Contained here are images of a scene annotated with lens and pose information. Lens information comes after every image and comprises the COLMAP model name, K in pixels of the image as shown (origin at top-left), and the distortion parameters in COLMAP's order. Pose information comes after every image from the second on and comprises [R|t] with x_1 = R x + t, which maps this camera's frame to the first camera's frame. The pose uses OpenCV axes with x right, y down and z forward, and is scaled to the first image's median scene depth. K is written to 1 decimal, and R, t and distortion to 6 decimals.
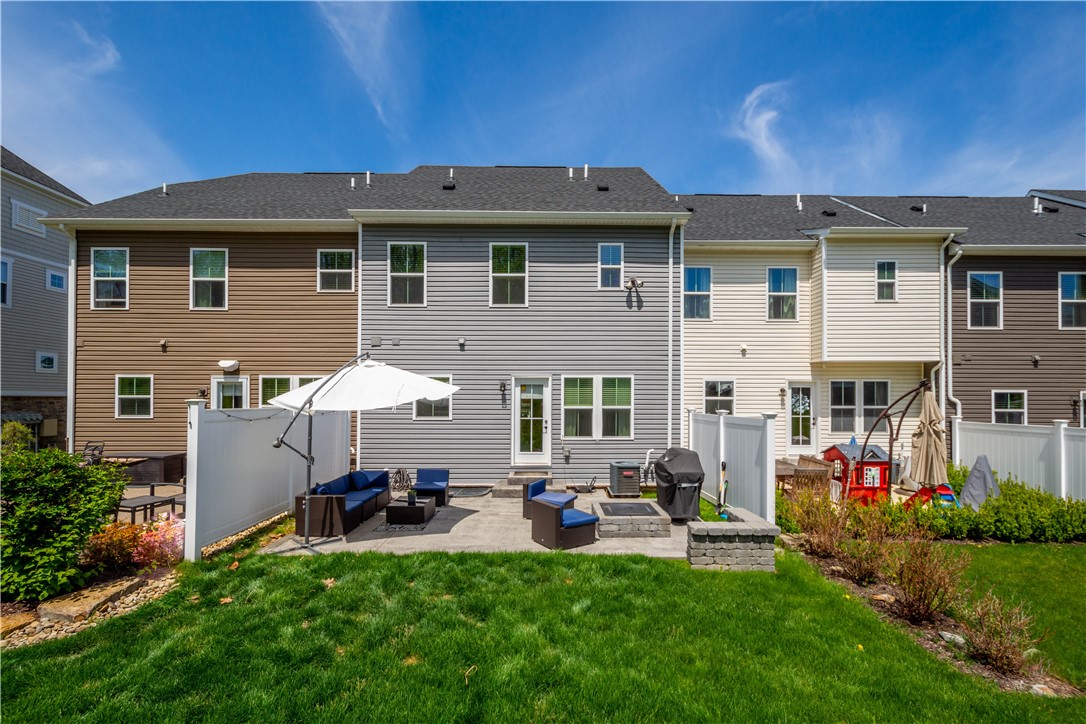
lens RADIAL K [[469.0, 0, 560.0], [0, 469.0, 398.4], [0, 0, 1]] dist [0.004200, 0.000246]
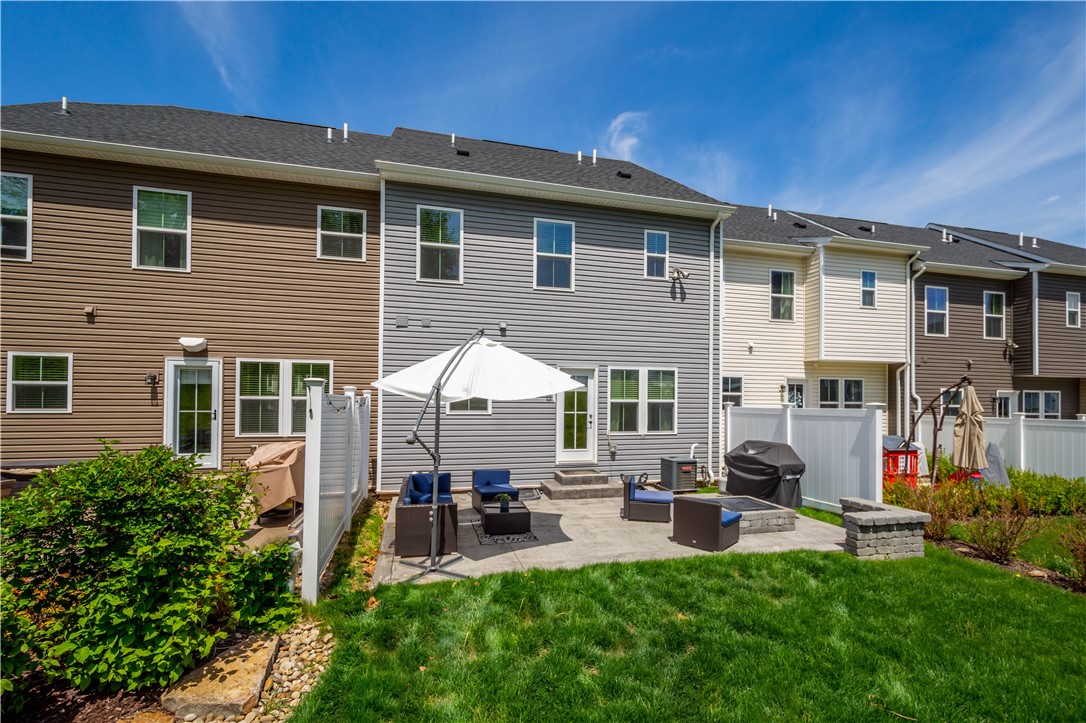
lens RADIAL K [[469.0, 0, 560.0], [0, 469.0, 397.9], [0, 0, 1]] dist [0.004200, 0.000246]
pose [[0.970421, 0.006851, 0.241322, -0.315039], [-0.006151, 0.999974, -0.003654, 0.017409], [-0.241341, 0.002062, 0.970438, 0.111052]]
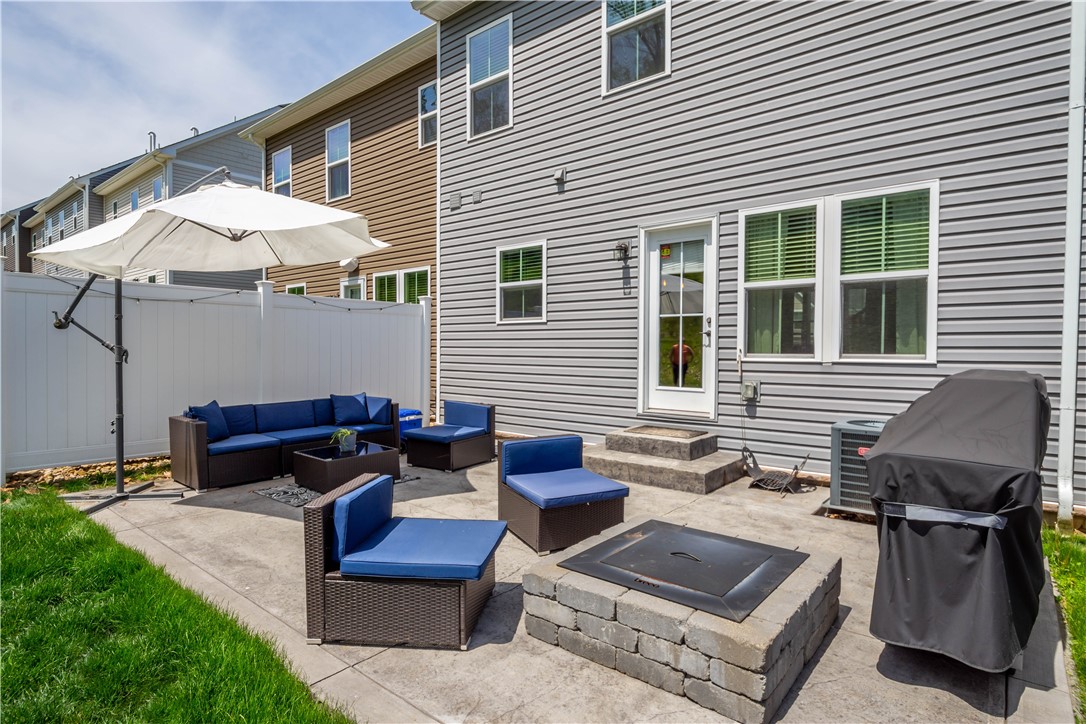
lens RADIAL K [[580.7, 0, 560.1], [0, 580.7, 361.4], [0, 0, 1]] dist [-0.001398, -0.000165]
pose [[0.764270, 0.014327, -0.644737, 0.222218], [0.002026, 0.999695, 0.024617, 0.074611], [0.644893, -0.020121, 0.764008, 0.481539]]
